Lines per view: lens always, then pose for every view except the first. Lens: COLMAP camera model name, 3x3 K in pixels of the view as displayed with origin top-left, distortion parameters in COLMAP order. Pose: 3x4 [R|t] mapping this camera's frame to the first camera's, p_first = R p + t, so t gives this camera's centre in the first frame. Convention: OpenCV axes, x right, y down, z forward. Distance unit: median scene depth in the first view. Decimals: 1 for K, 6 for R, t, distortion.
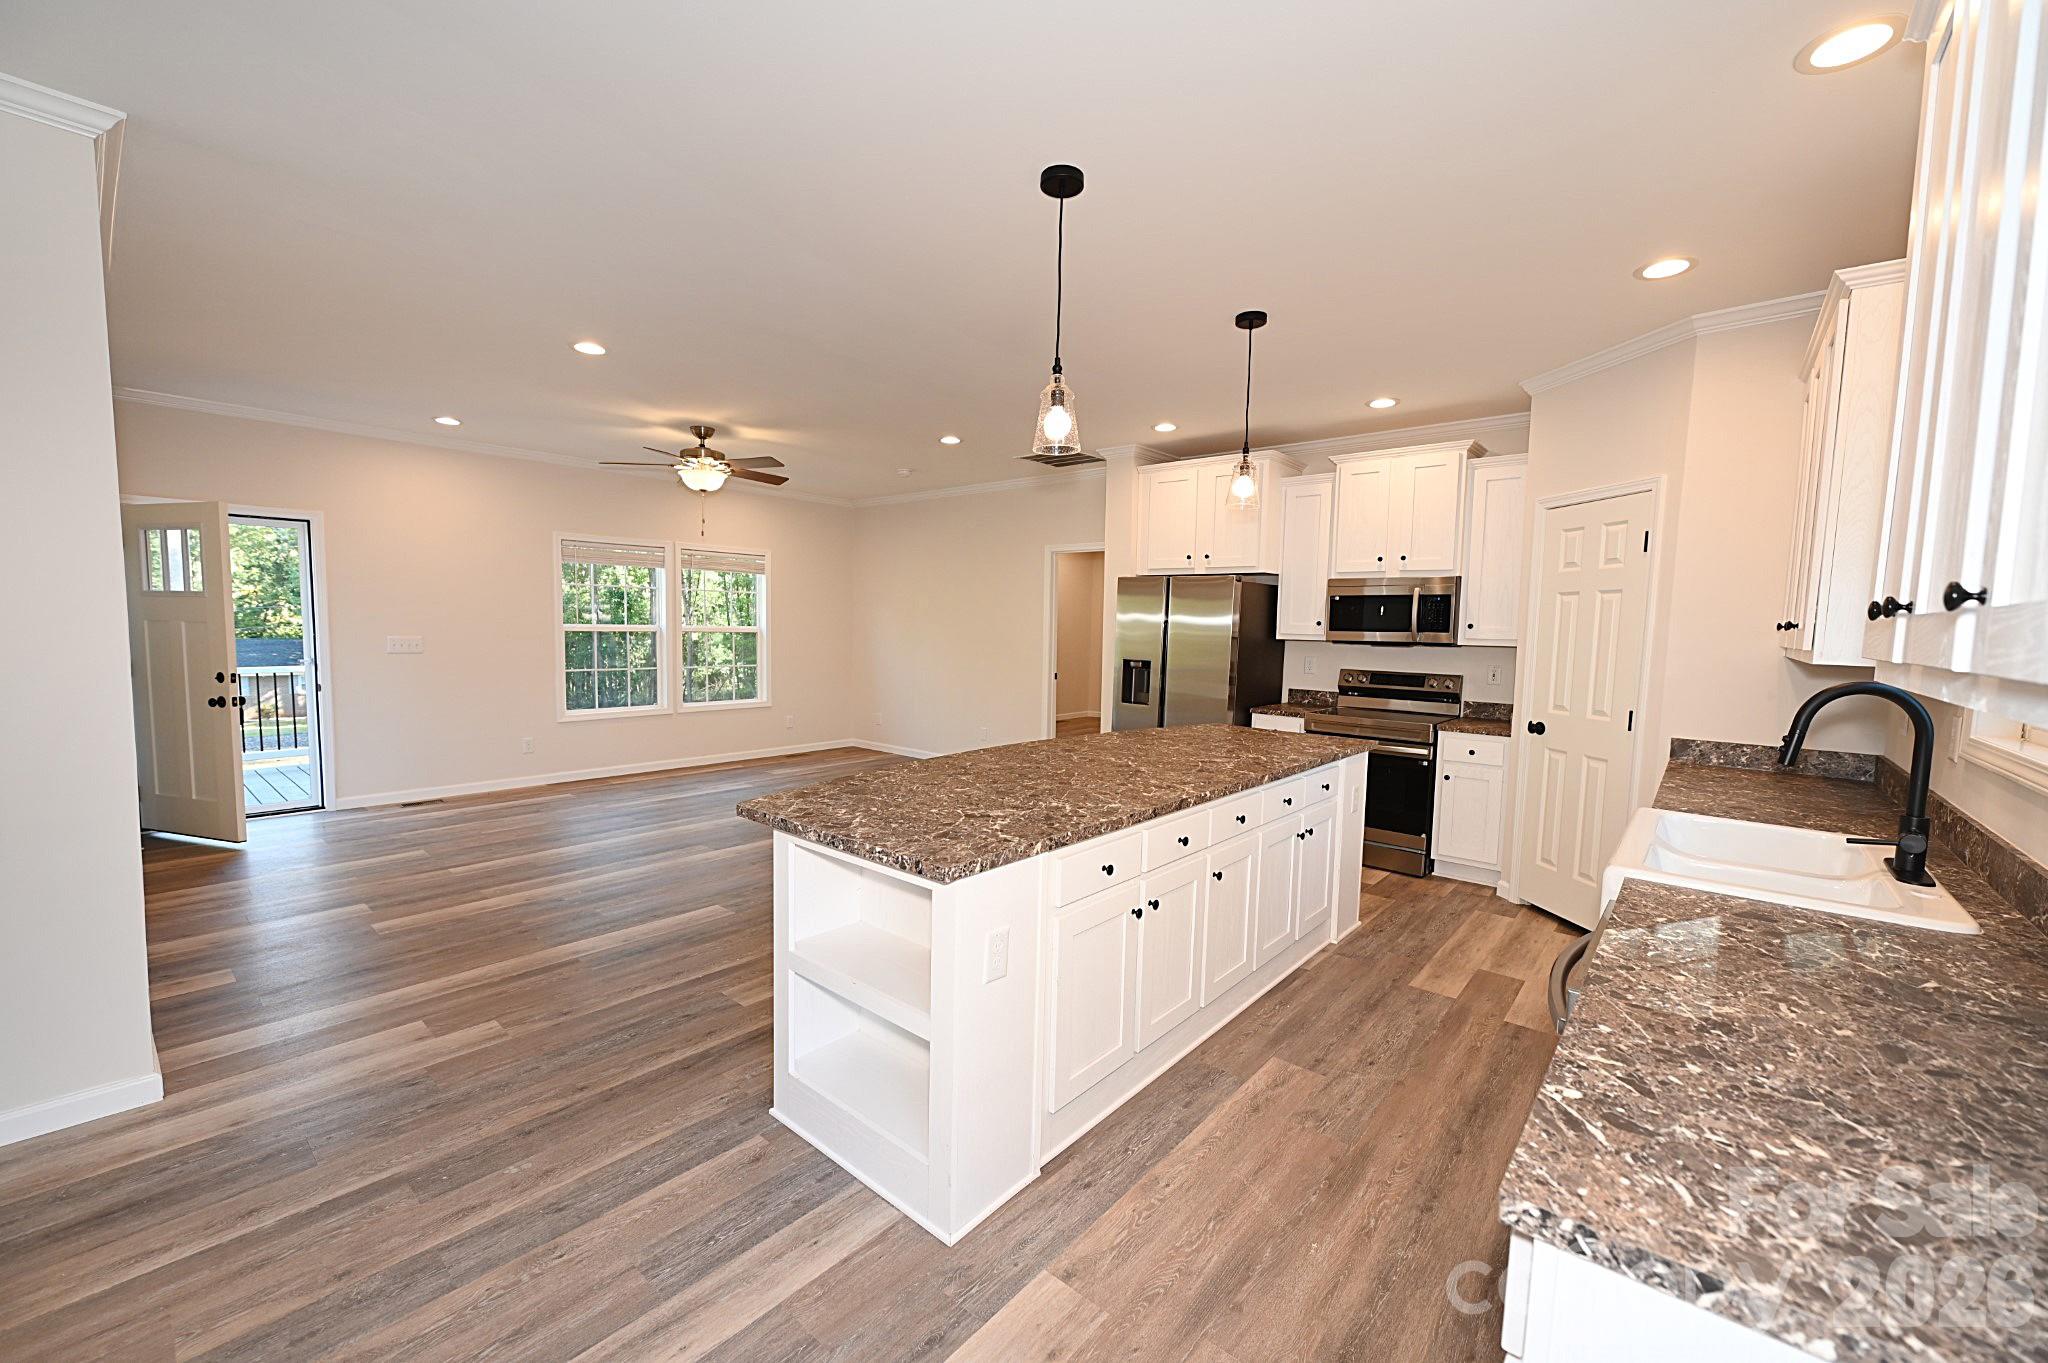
lens RADIAL K [[809.2, 0, 1026.8], [0, 809.2, 693.7], [0, 0, 1]] dist [-0.008056, -0.001092]
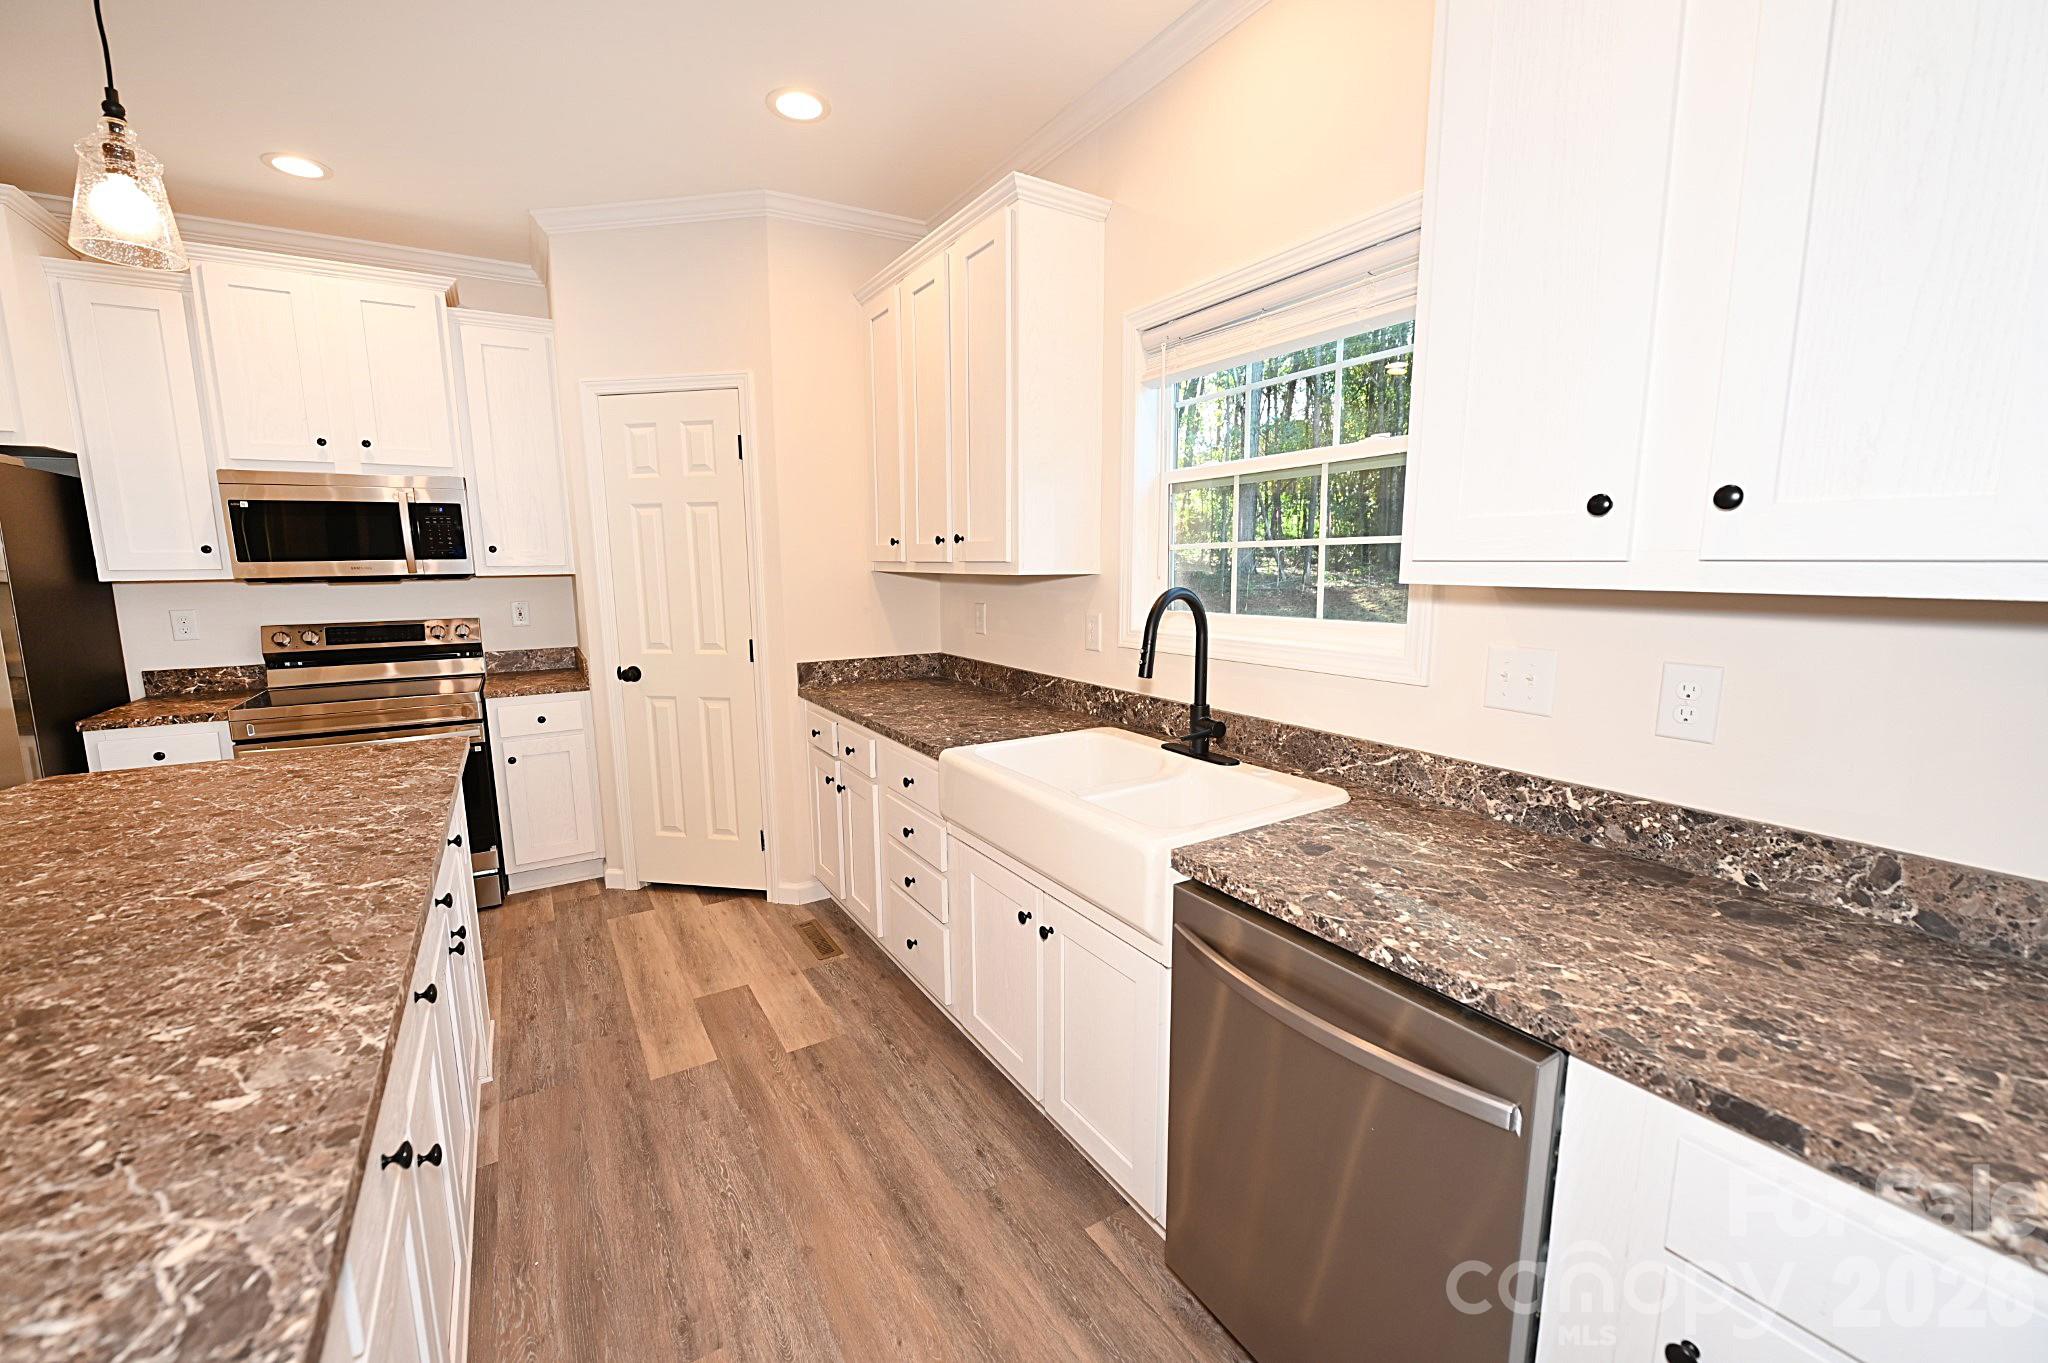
lens RADIAL K [[809.2, 0, 1022.9], [0, 809.2, 683.1], [0, 0, 1]] dist [-0.008056, -0.001092]
pose [[0.297562, -0.167108, 0.939964, -0.011299], [0.096004, 0.984809, 0.144689, -0.027705], [-0.949863, 0.047186, 0.309085, 0.377462]]
